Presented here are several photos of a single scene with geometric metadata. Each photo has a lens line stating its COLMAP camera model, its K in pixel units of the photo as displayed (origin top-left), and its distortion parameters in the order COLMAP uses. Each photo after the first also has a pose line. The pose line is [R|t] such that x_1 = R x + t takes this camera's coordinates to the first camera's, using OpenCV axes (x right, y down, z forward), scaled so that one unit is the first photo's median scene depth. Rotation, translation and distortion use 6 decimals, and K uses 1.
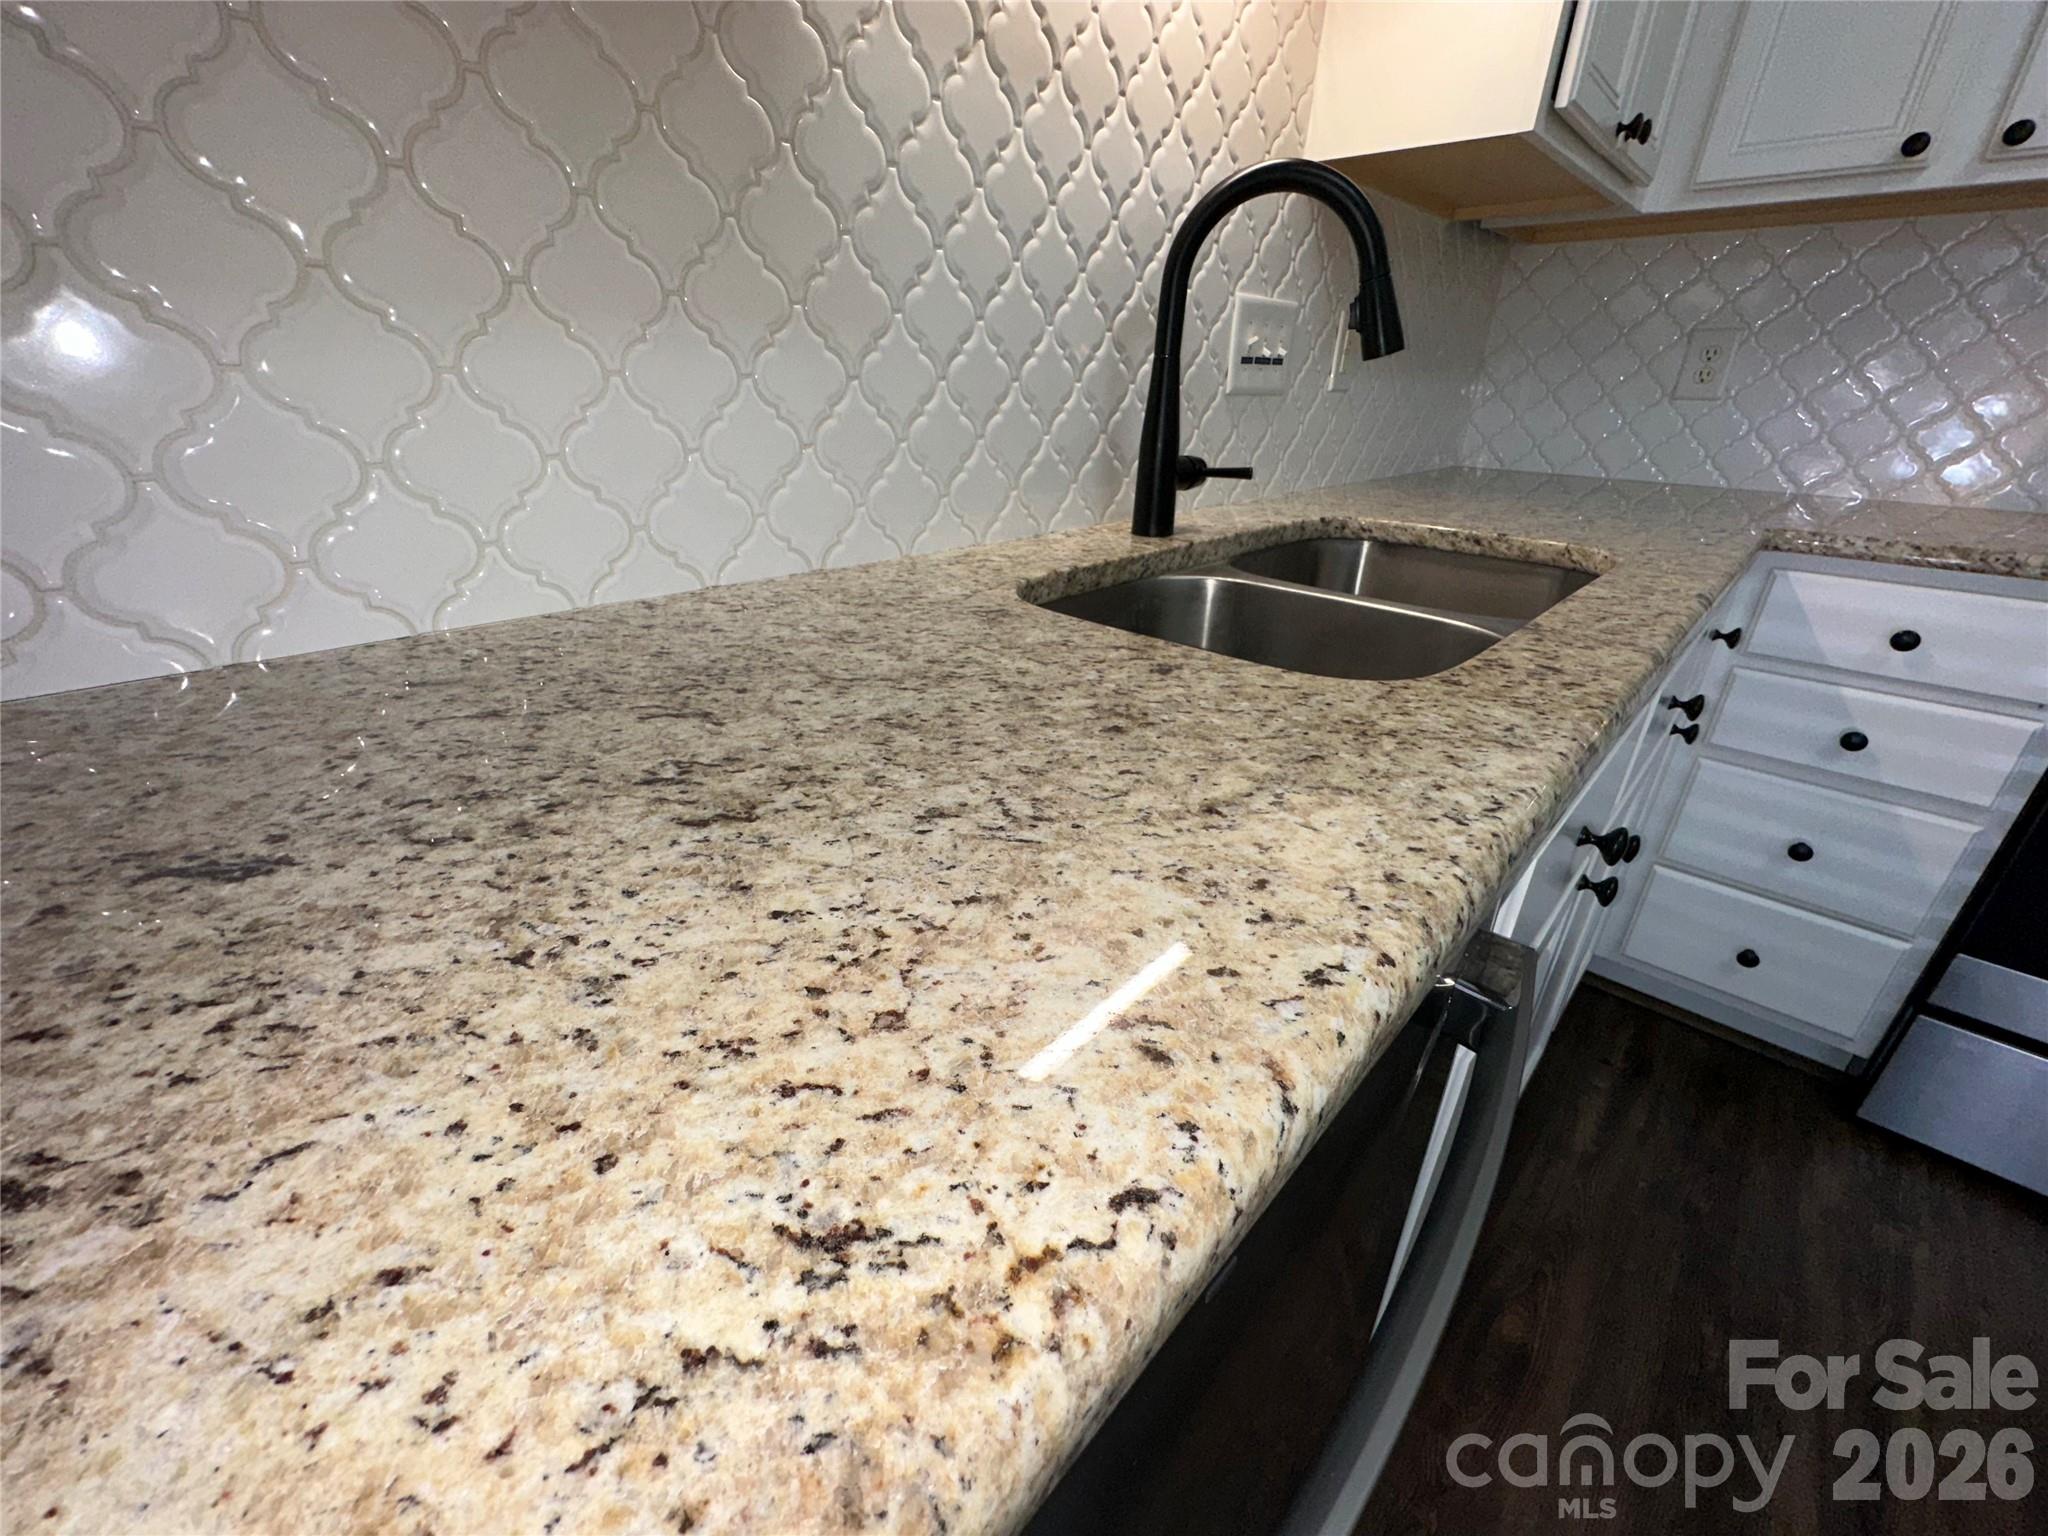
lens RADIAL K [[818.9, 0, 1019.2], [0, 818.9, 764.1], [0, 0, 1]] dist [-0.002386, -0.000084]
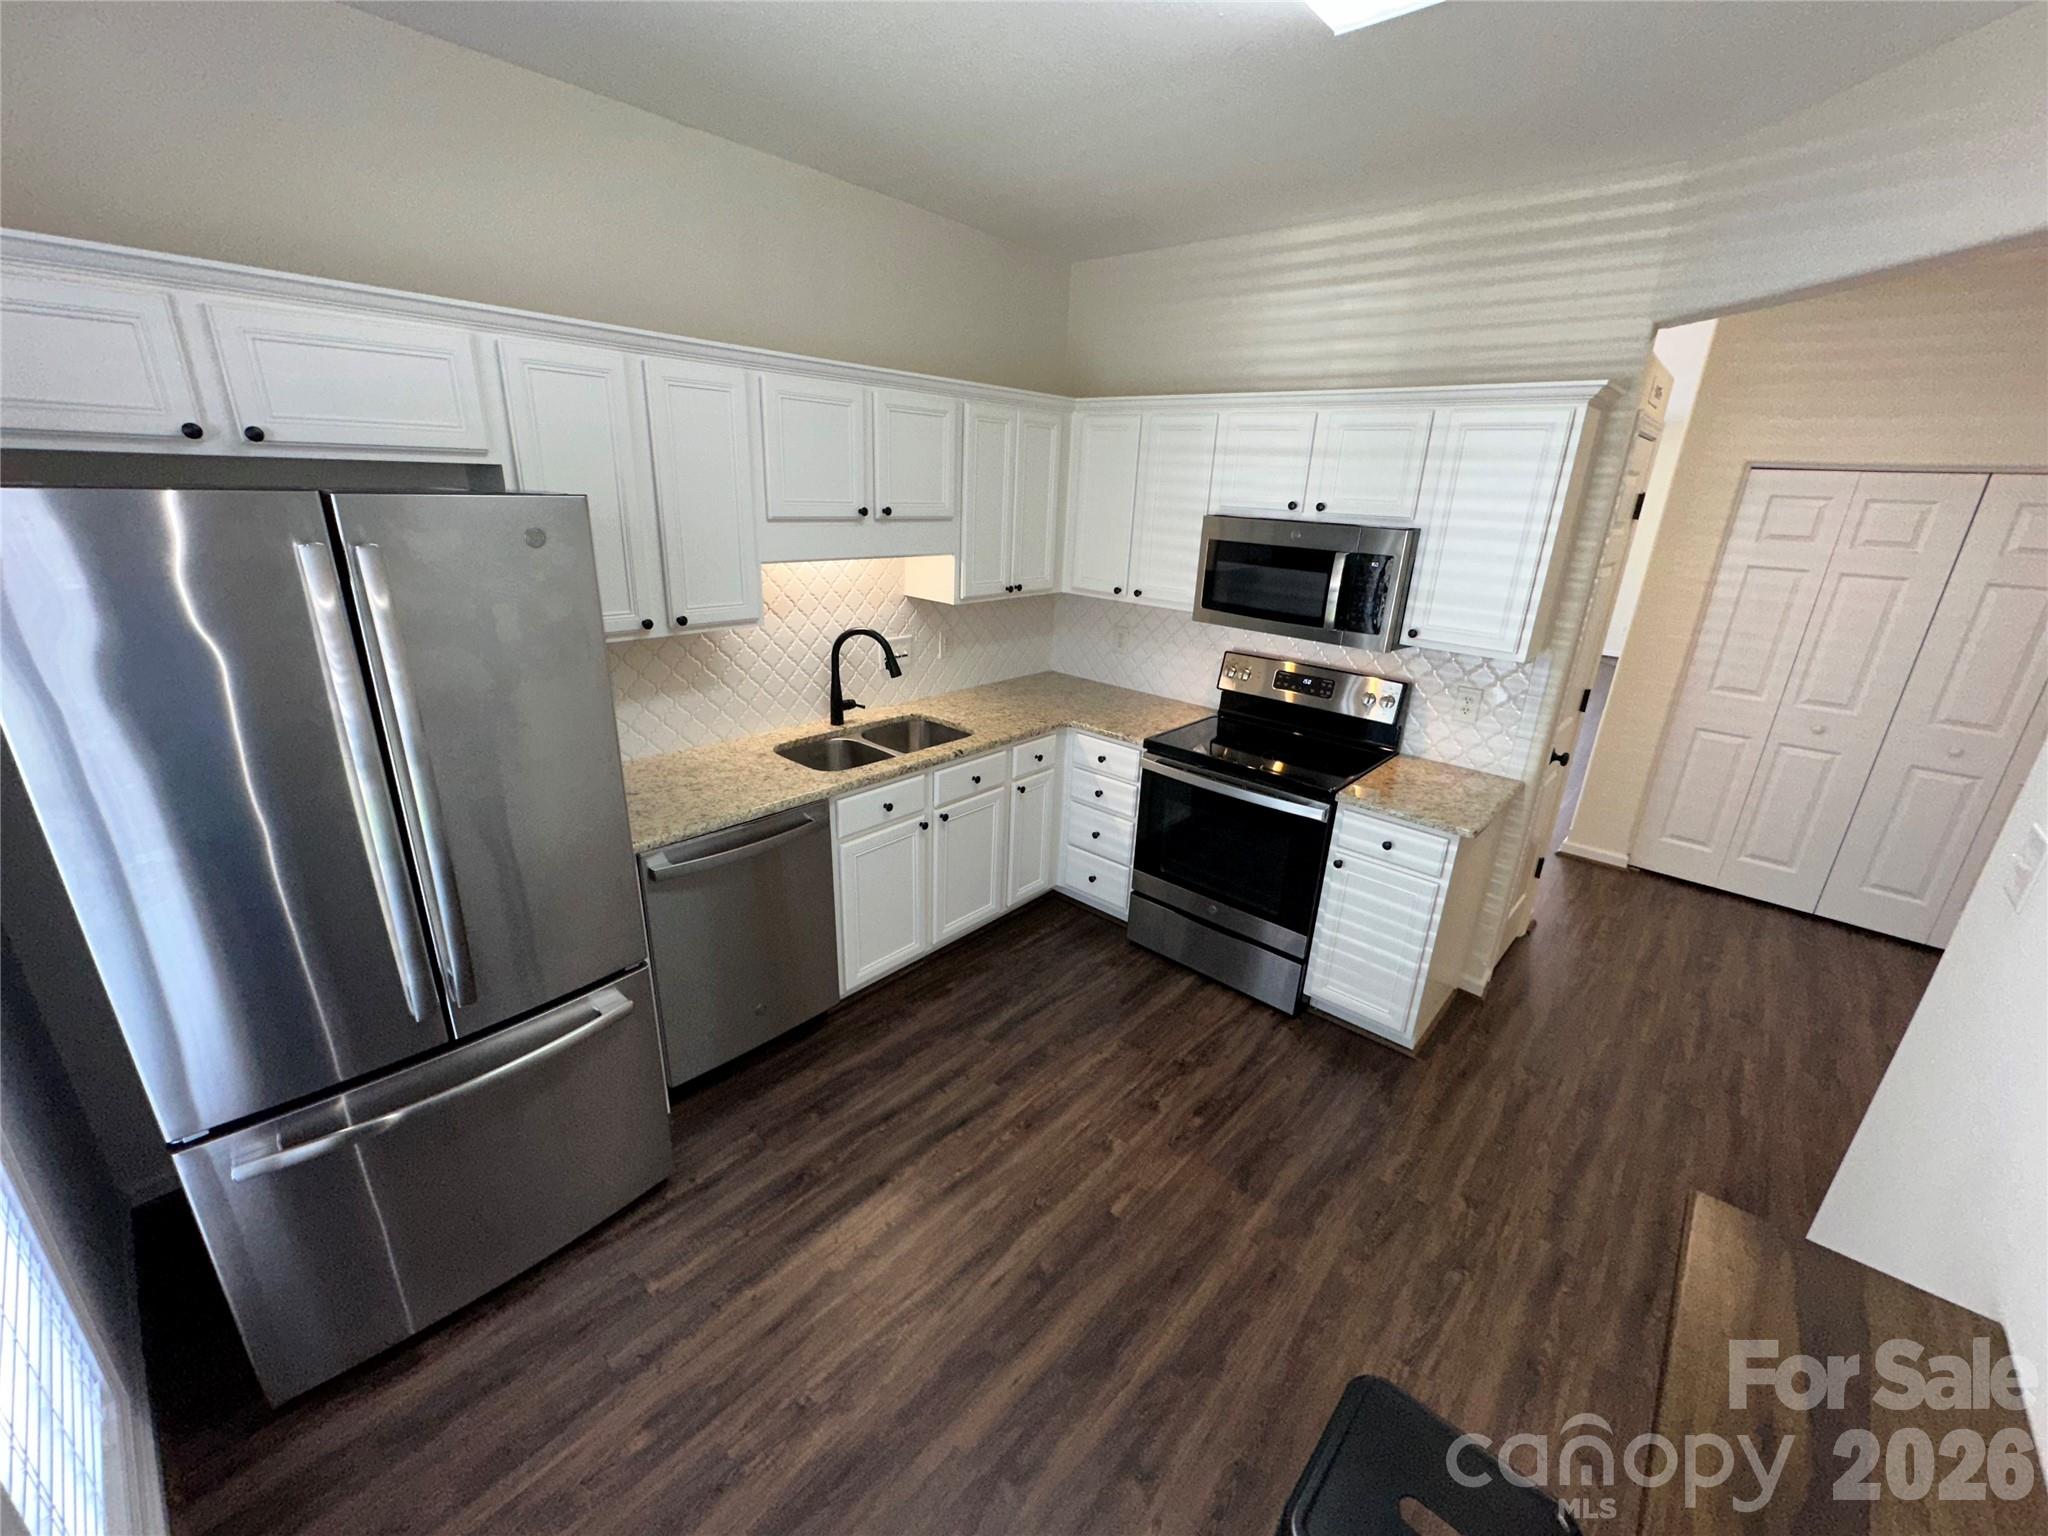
lens RADIAL K [[818.9, 0, 1026.6], [0, 818.9, 768.4], [0, 0, 1]] dist [-0.002386, -0.000084]
pose [[0.998973, 0.007735, 0.044647, 0.766555], [-0.003139, 0.994769, -0.102103, 0.210676], [-0.045204, 0.101858, 0.993771, -2.181328]]
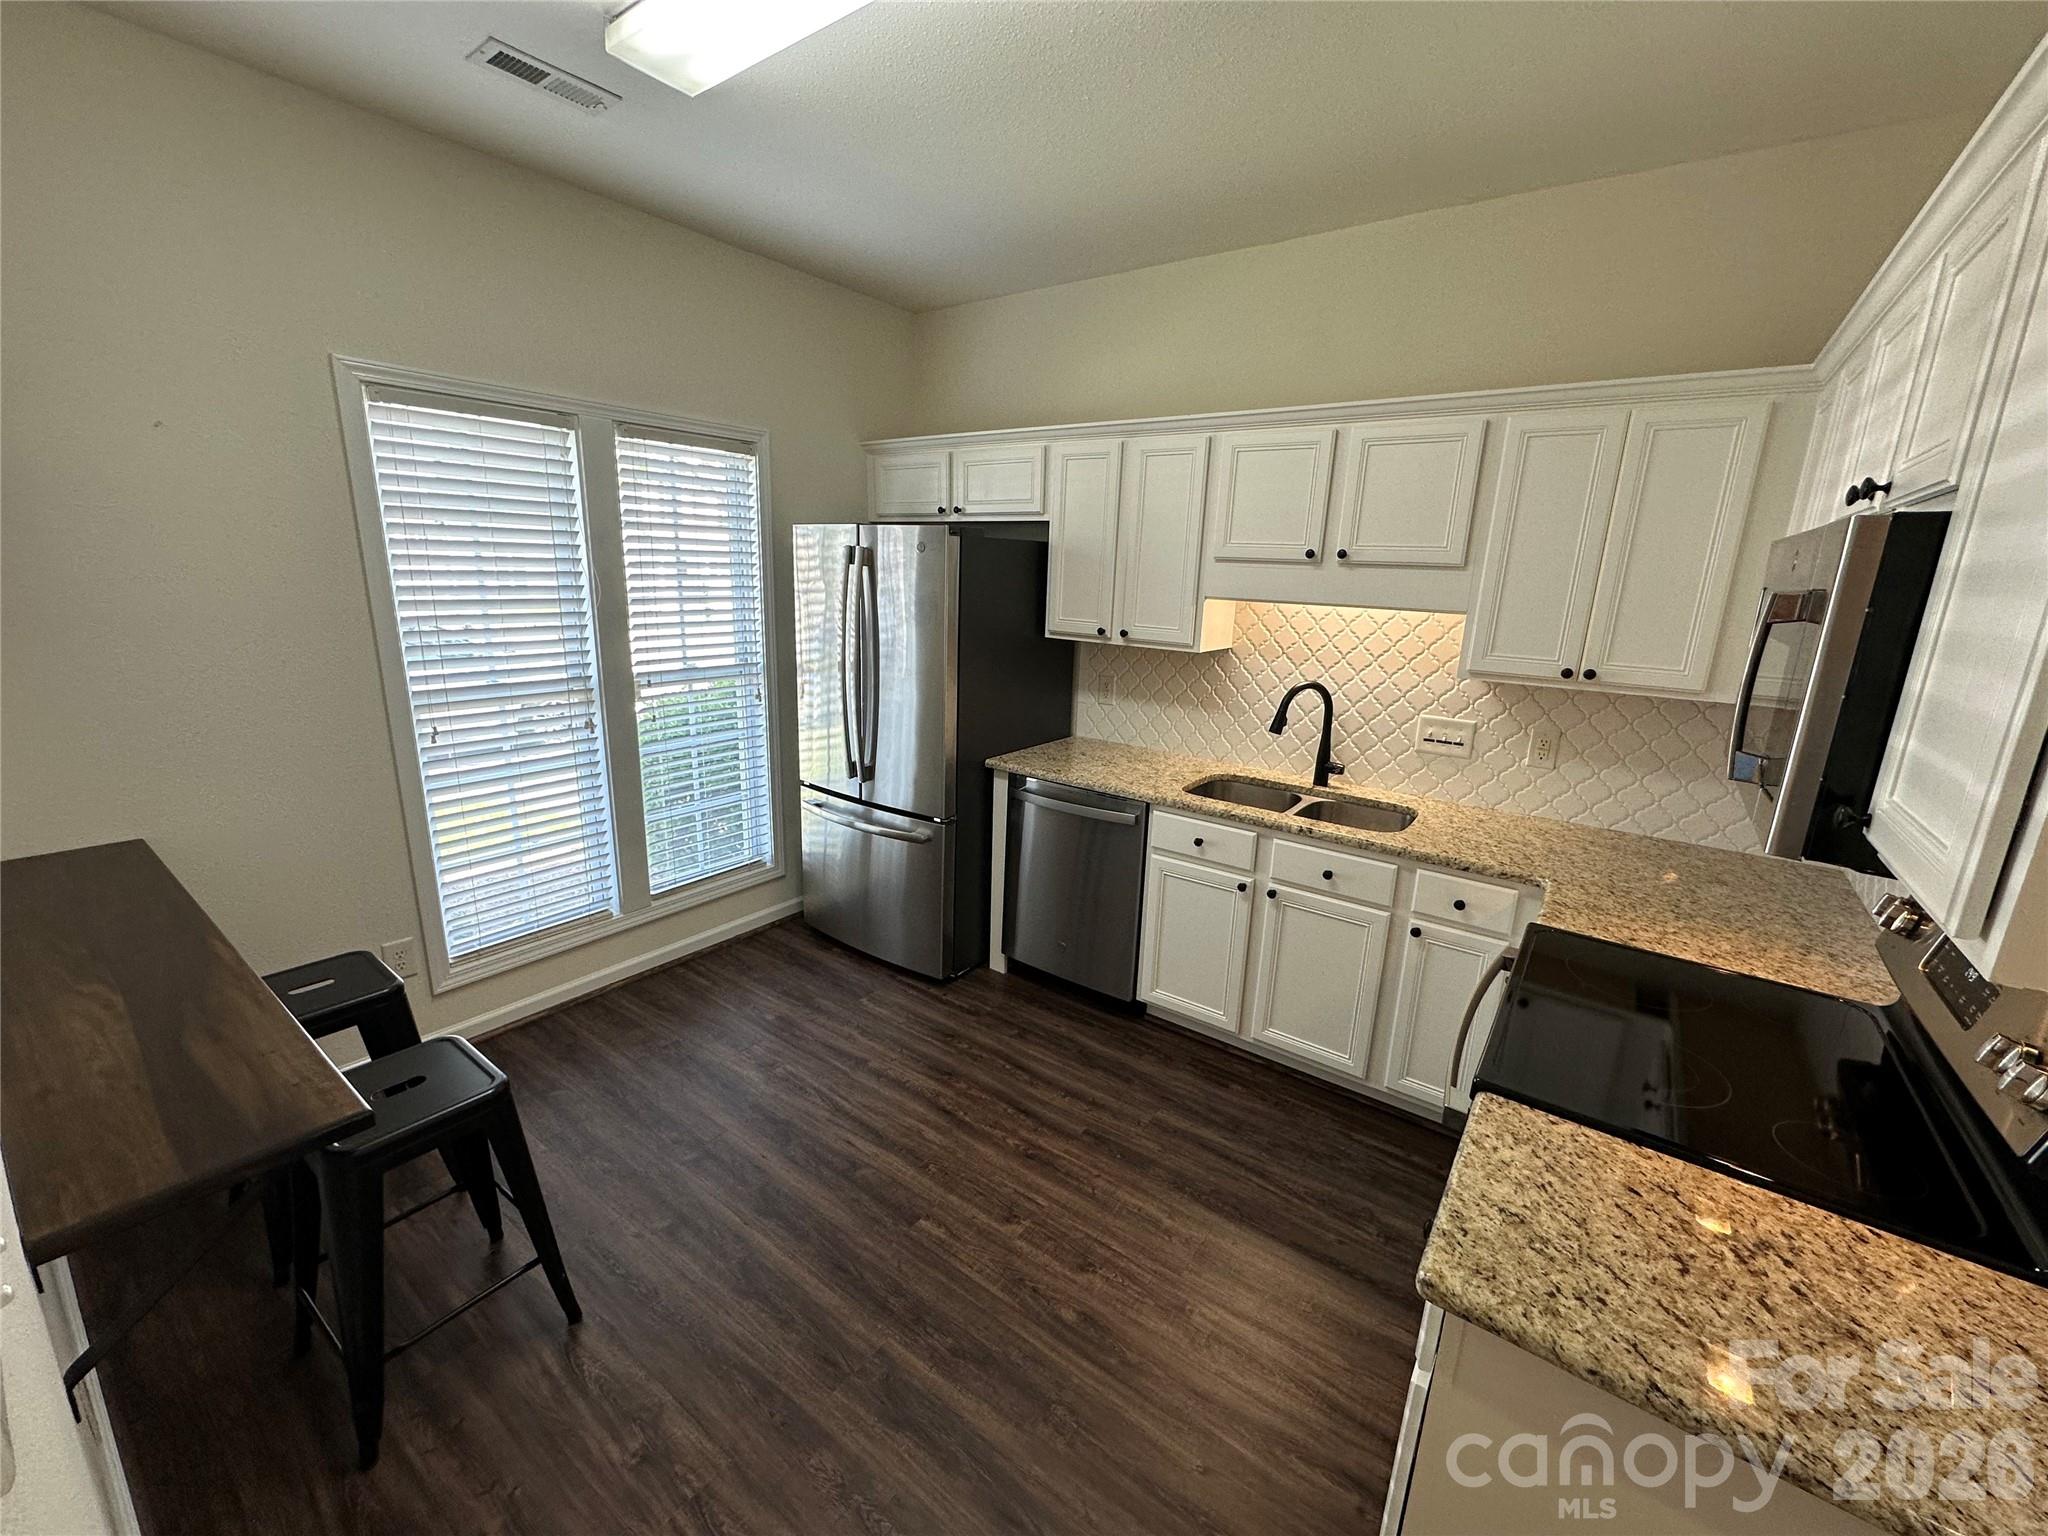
lens RADIAL K [[818.9, 0, 1022.7], [0, 818.9, 767.4], [0, 0, 1]] dist [-0.002386, -0.000084]
pose [[0.127158, 0.221593, -0.966813, 2.915043], [-0.452402, 0.880391, 0.142284, -0.279163], [0.882702, 0.419296, 0.212198, -0.601799]]
